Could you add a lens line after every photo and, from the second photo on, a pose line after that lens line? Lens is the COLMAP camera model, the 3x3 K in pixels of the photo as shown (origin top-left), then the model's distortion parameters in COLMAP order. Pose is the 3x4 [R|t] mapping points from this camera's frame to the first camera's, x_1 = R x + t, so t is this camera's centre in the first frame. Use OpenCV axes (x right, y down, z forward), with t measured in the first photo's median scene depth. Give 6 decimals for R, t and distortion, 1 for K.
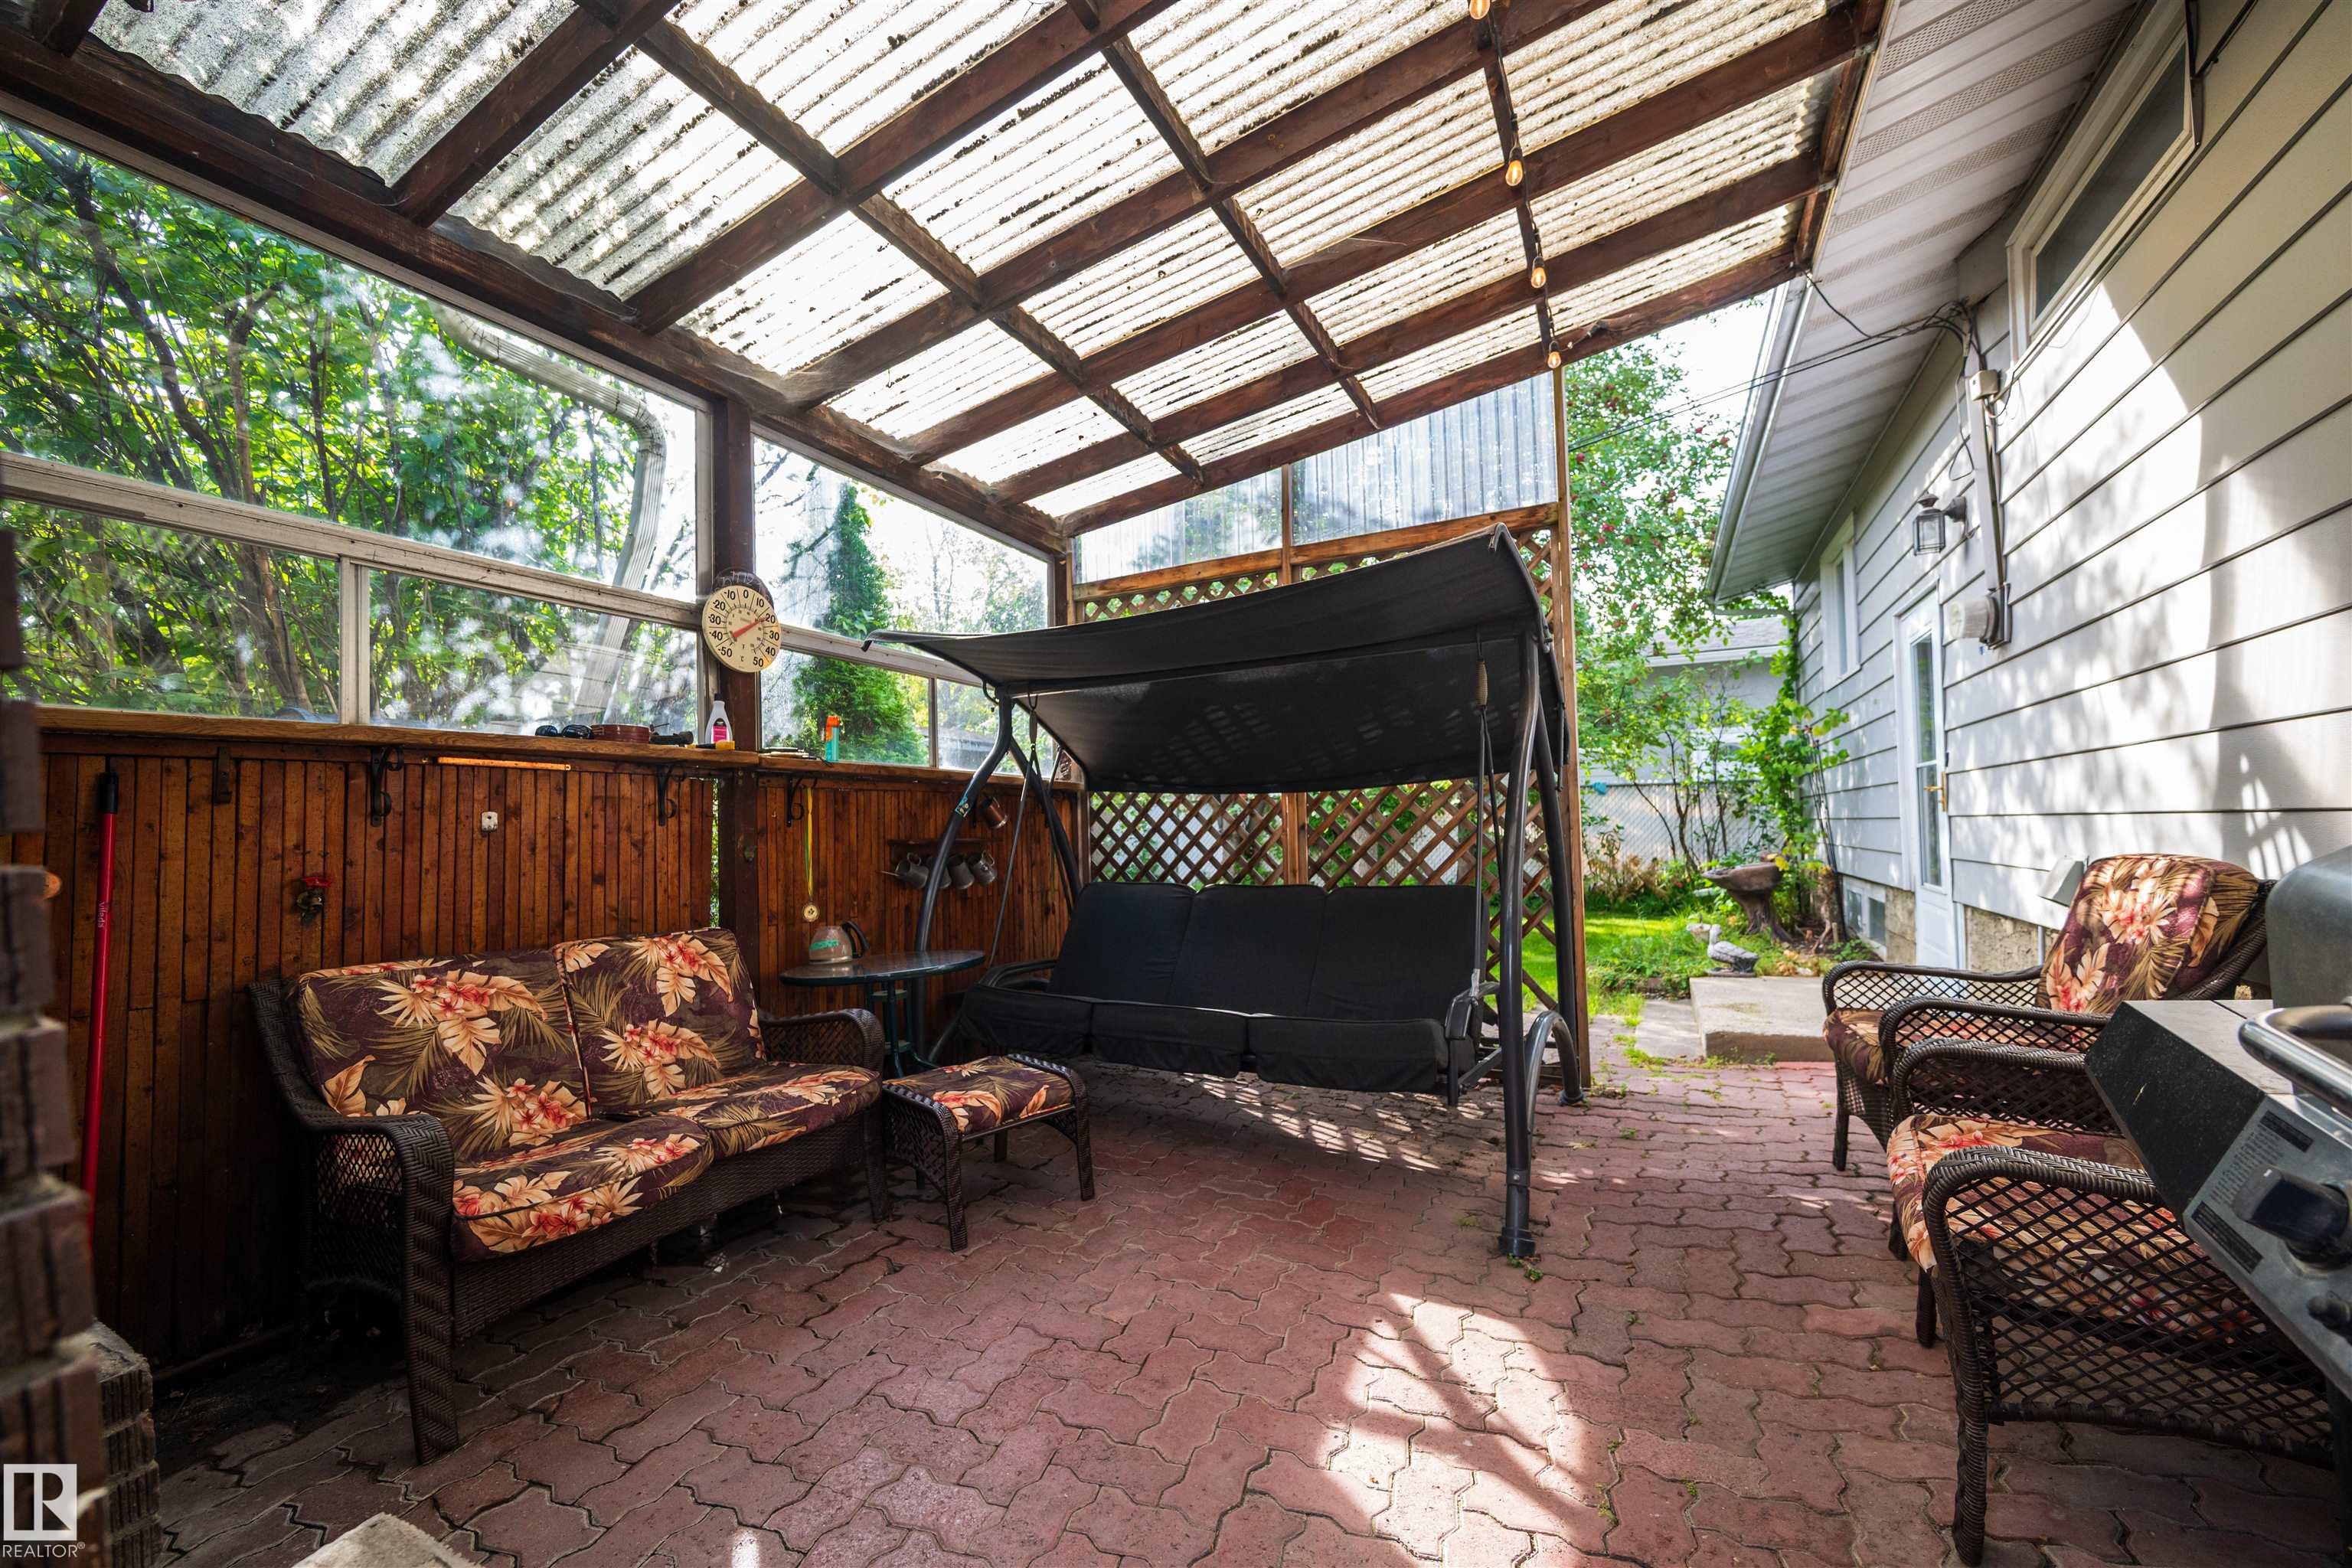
lens RADIAL K [[896.7, 0, 1176.0], [0, 896.7, 784.0], [0, 0, 1]] dist [0.000173, 0.000010]
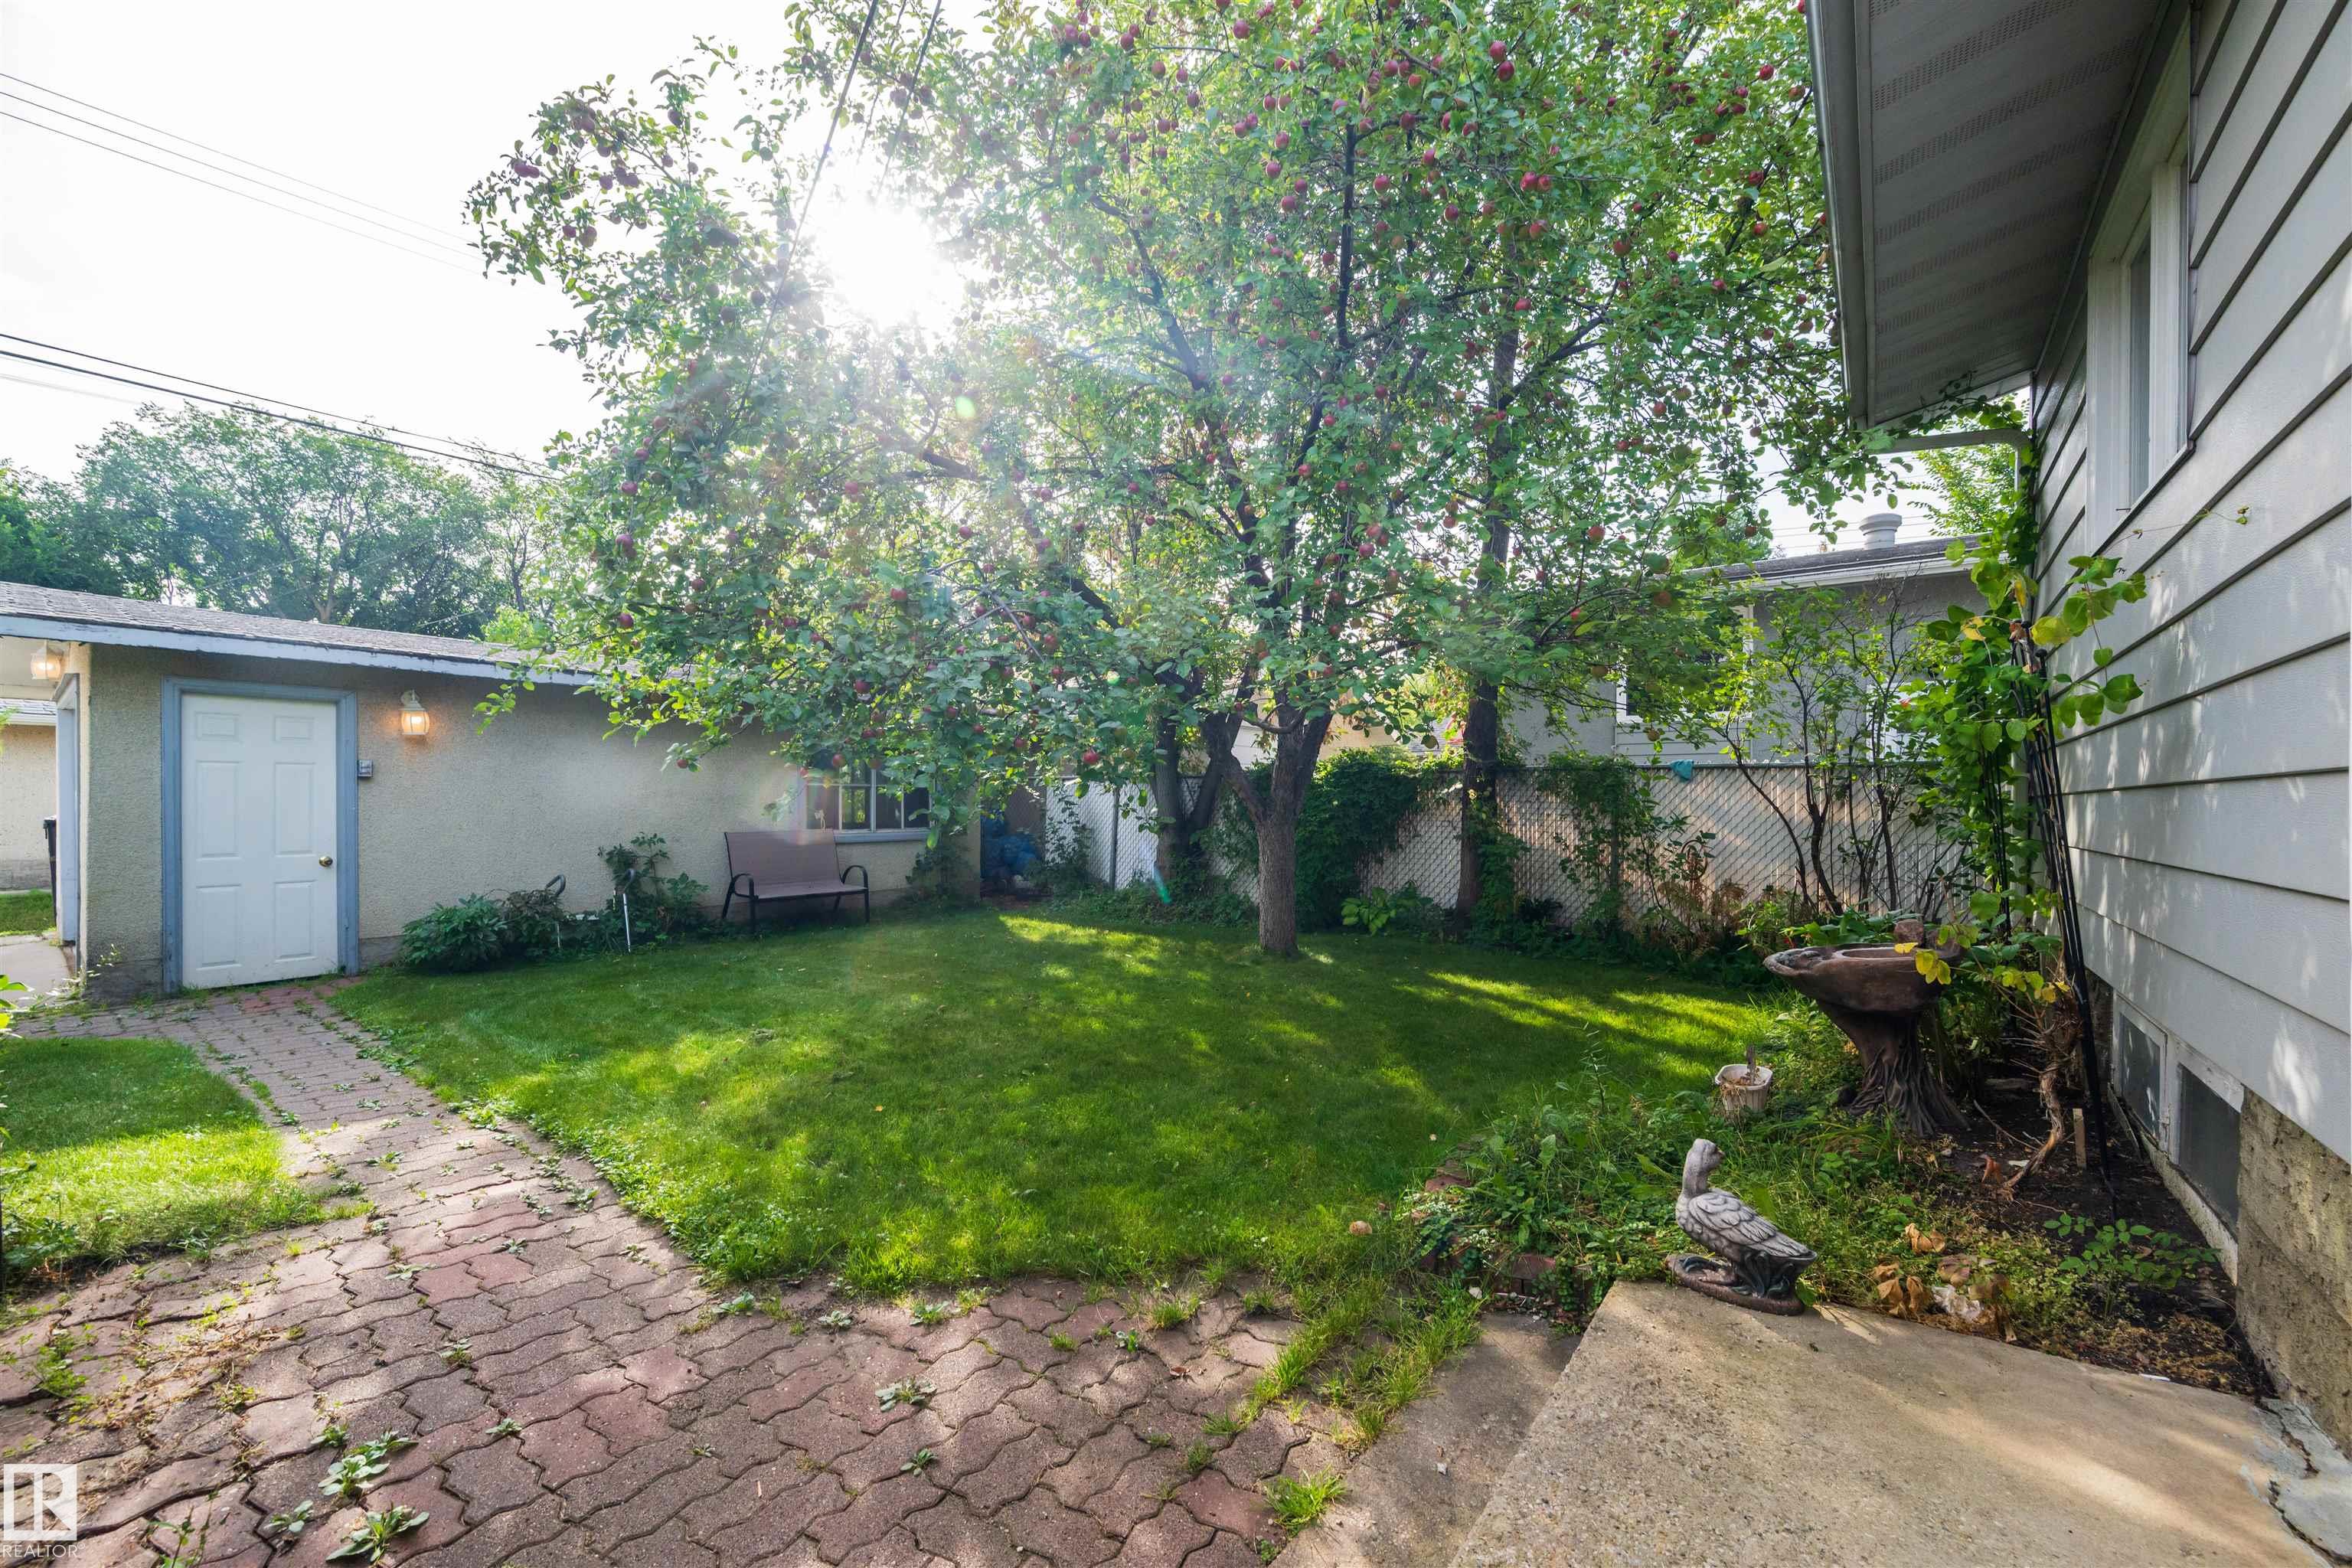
lens RADIAL K [[926.5, 0, 1176.0], [0, 926.5, 784.0], [0, 0, 1]] dist [-0.000186, 0.000044]
pose [[0.986481, 0.025090, -0.161941, 0.279134], [-0.020304, 0.999309, 0.031142, 0.000943], [0.162611, -0.027433, 0.986309, 0.369712]]
